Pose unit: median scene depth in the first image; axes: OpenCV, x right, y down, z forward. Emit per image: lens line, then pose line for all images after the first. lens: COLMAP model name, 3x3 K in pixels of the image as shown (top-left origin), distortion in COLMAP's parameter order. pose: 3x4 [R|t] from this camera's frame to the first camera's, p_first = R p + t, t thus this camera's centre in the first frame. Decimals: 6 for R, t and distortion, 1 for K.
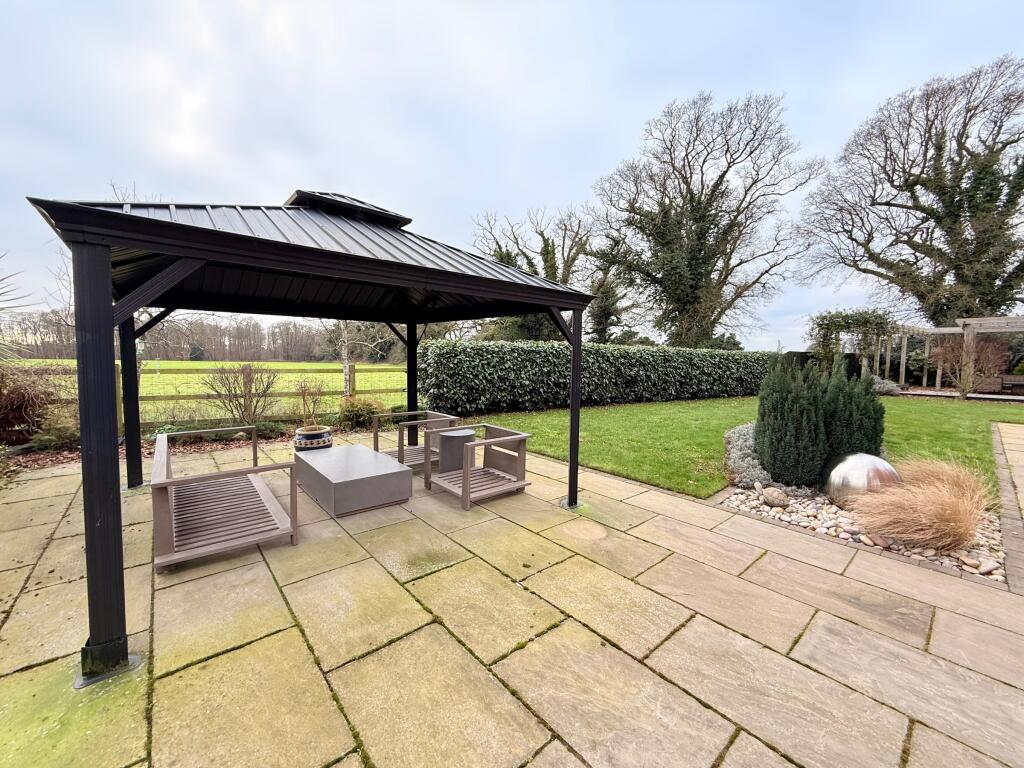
lens RADIAL K [[408.4, 0, 509.2], [0, 408.4, 383.3], [0, 0, 1]] dist [0.002011, 0.000310]
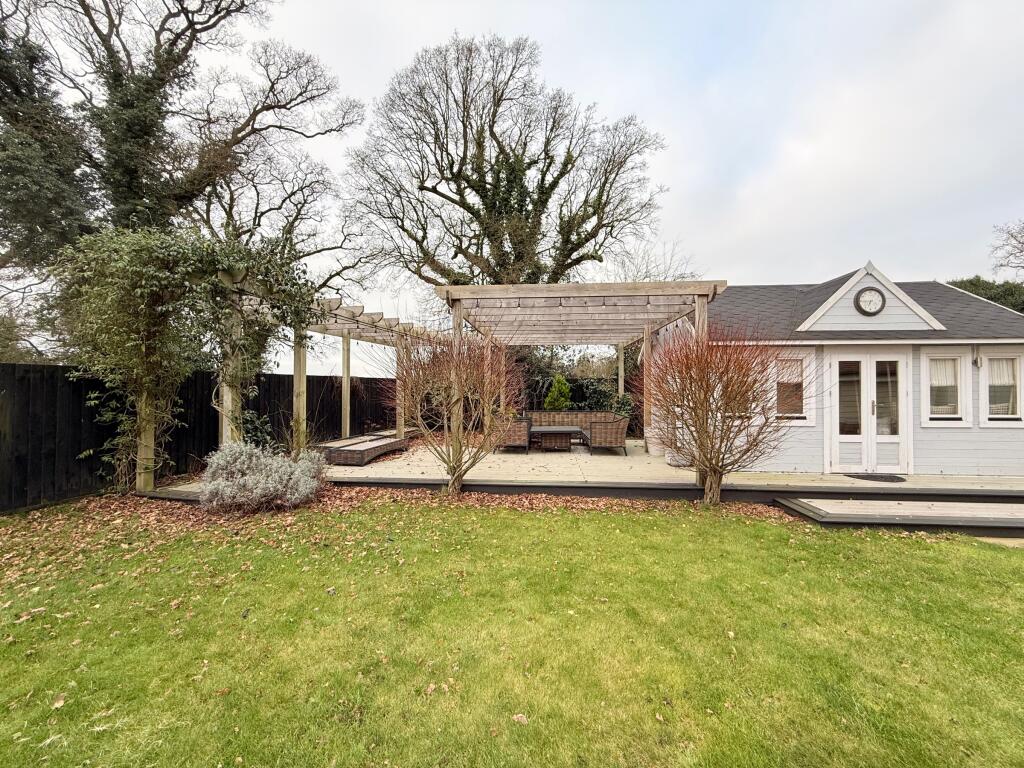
lens RADIAL K [[408.4, 0, 509.2], [0, 408.4, 383.3], [0, 0, 1]] dist [0.002011, 0.000310]
pose [[0.711633, -0.004565, 0.702537, 0.967697], [0.054818, 0.997291, -0.049048, -0.045606], [-0.700410, 0.073416, 0.709955, 0.755395]]
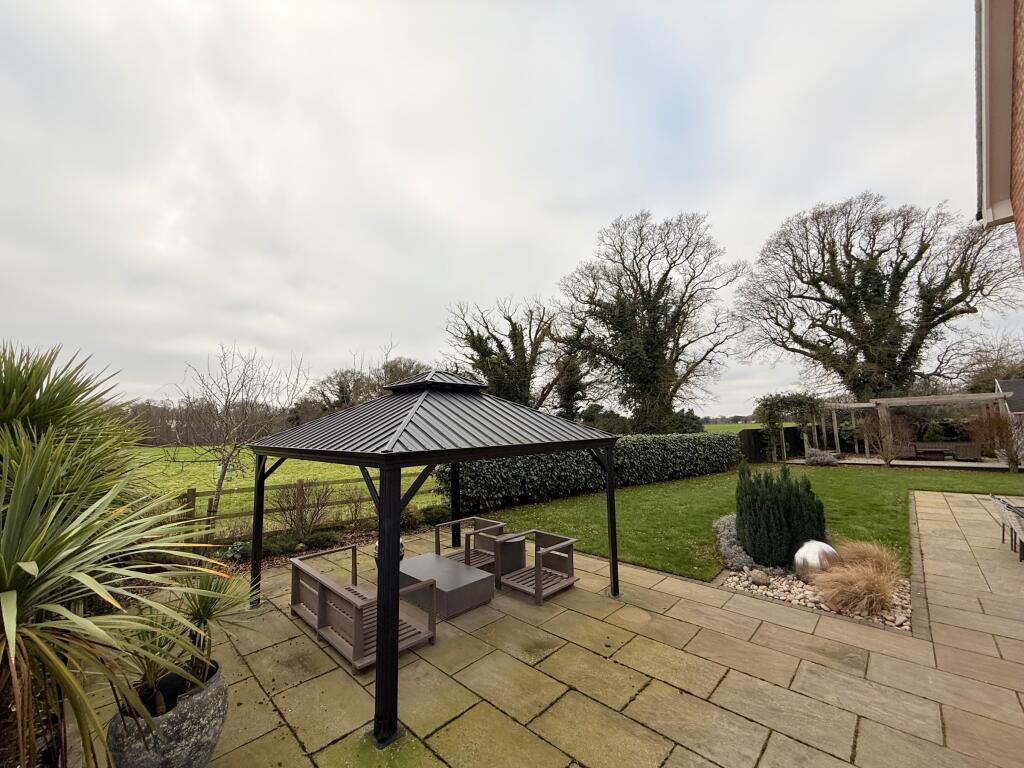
lens RADIAL K [[408.4, 0, 509.2], [0, 408.4, 383.3], [0, 0, 1]] dist [0.002011, 0.000310]
pose [[0.995373, -0.027893, 0.091949, -0.087693], [0.043225, 0.984627, -0.169237, -0.050077], [-0.085815, 0.172428, 0.981277, -0.115332]]
